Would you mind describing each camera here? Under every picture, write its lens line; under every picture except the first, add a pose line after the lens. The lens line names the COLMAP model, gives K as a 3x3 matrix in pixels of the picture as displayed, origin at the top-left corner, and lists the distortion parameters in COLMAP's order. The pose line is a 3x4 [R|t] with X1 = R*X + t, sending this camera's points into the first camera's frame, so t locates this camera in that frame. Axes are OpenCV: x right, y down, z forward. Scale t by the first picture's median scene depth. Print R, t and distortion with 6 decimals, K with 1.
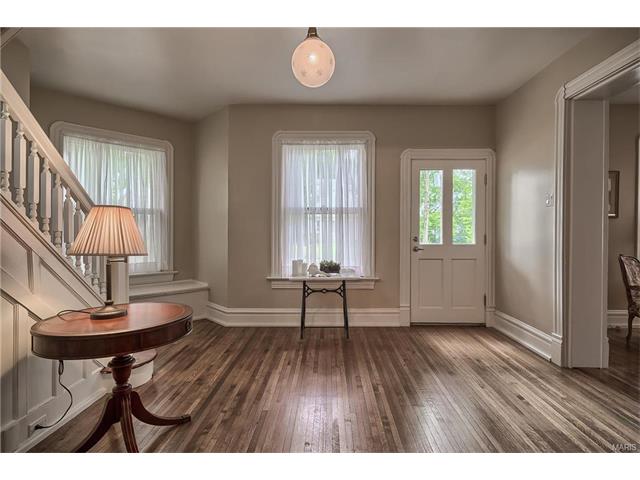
lens RADIAL K [[341.6, 0, 321.9], [0, 341.6, 232.7], [0, 0, 1]] dist [-0.002935, -0.002026]
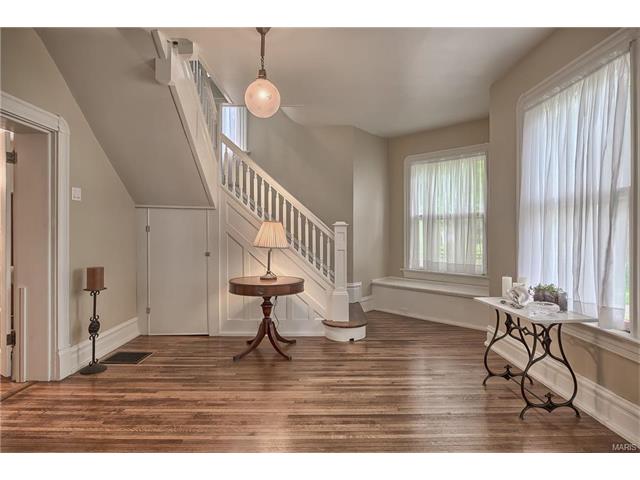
lens RADIAL K [[341.6, 0, 321.9], [0, 341.6, 232.7], [0, 0, 1]] dist [-0.002935, -0.002026]
pose [[0.024046, -0.000445, -0.999711, 0.886689], [-0.009974, 0.999950, -0.000685, -0.008673], [0.999661, 0.009988, 0.024040, 0.867264]]
